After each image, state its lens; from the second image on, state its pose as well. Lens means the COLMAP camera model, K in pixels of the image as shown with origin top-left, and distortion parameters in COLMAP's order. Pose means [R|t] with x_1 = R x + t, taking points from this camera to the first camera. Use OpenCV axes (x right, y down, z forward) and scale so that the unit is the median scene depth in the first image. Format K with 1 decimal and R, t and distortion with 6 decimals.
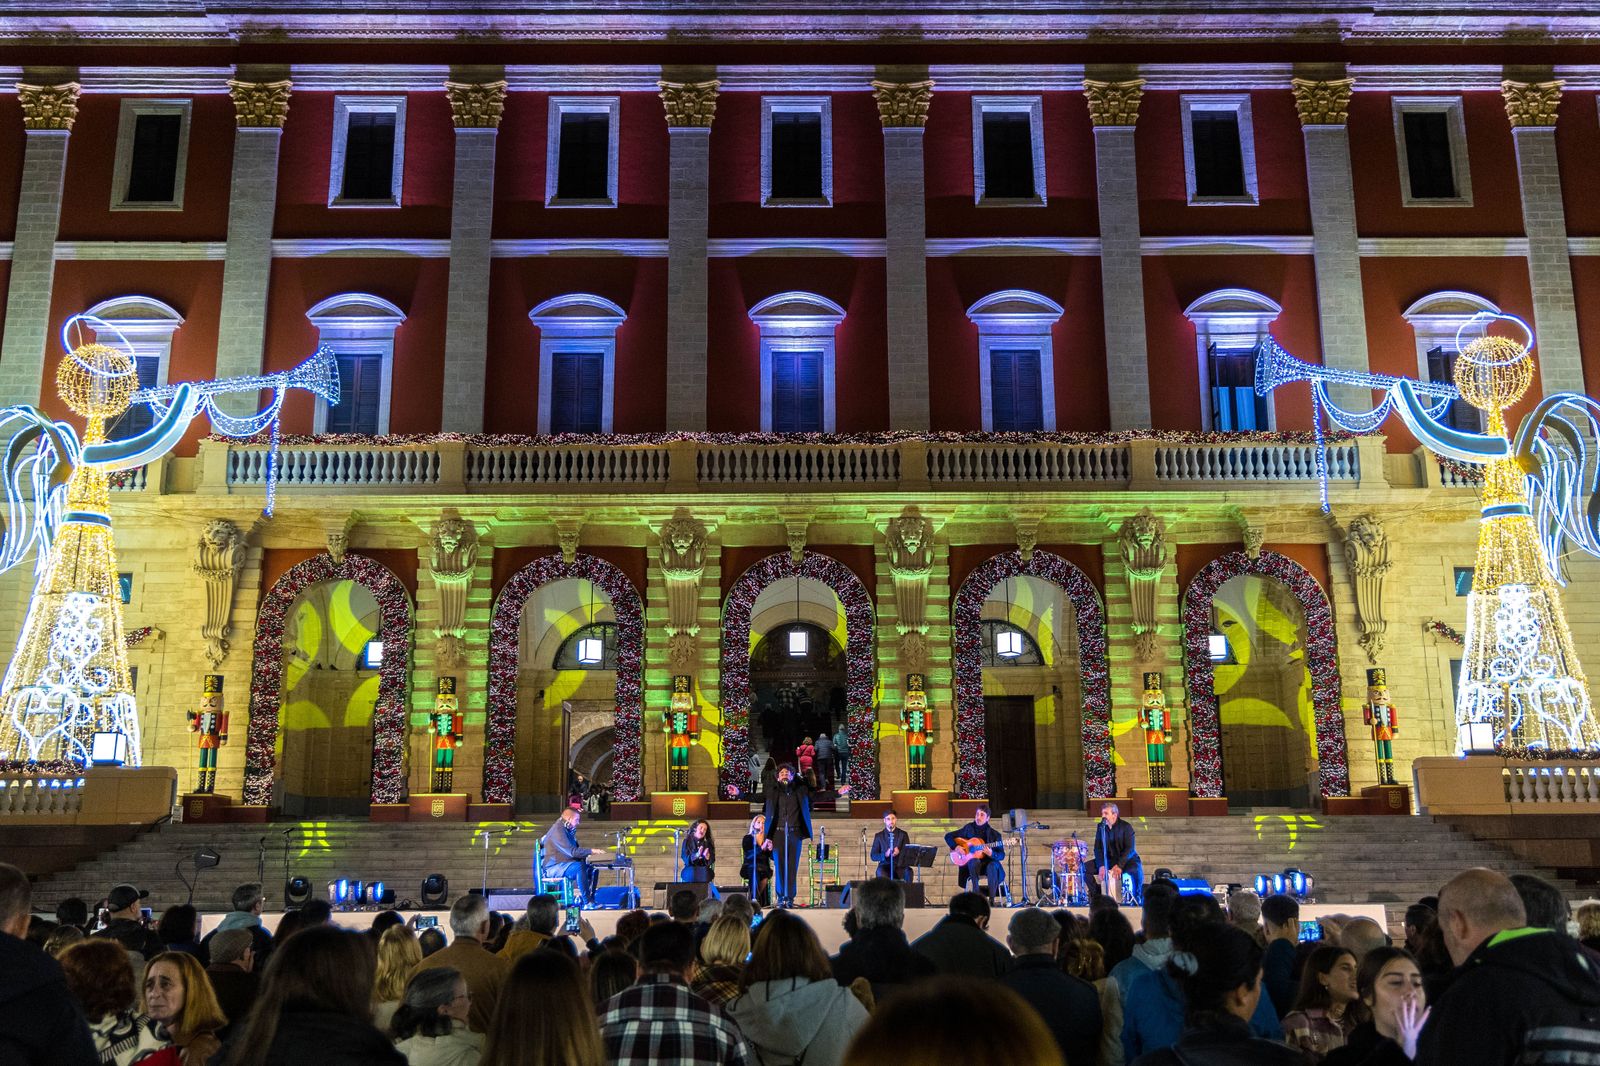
lens RADIAL K [[1517.6, 0, 817.4], [0, 1517.6, 544.6], [0, 0, 1]] dist [0.010348, -0.001567]
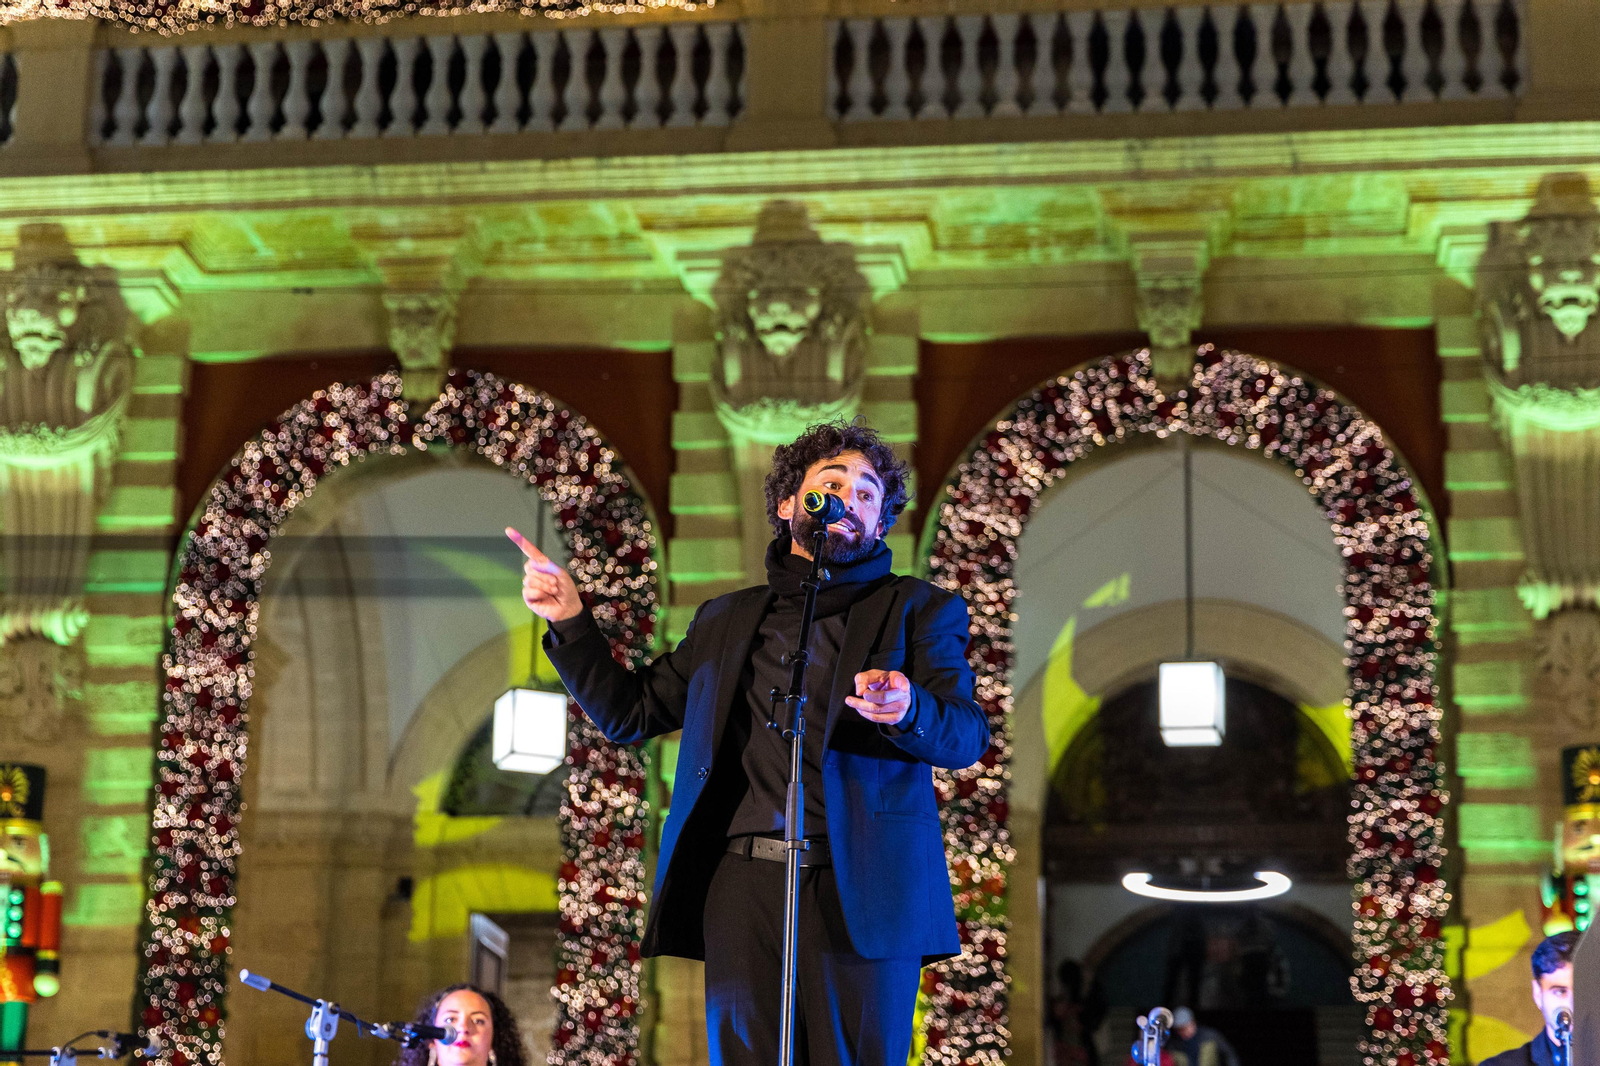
lens RADIAL K [[3307.5, 0, 822.9], [0, 3307.5, 534.7], [0, 0, 1]] dist [0.022664, 0.095081]
pose [[0.989674, -0.016087, -0.142432, 0.010842], [0.004758, 0.996821, -0.079526, 0.093154], [0.143258, 0.078027, 0.986605, 0.359676]]
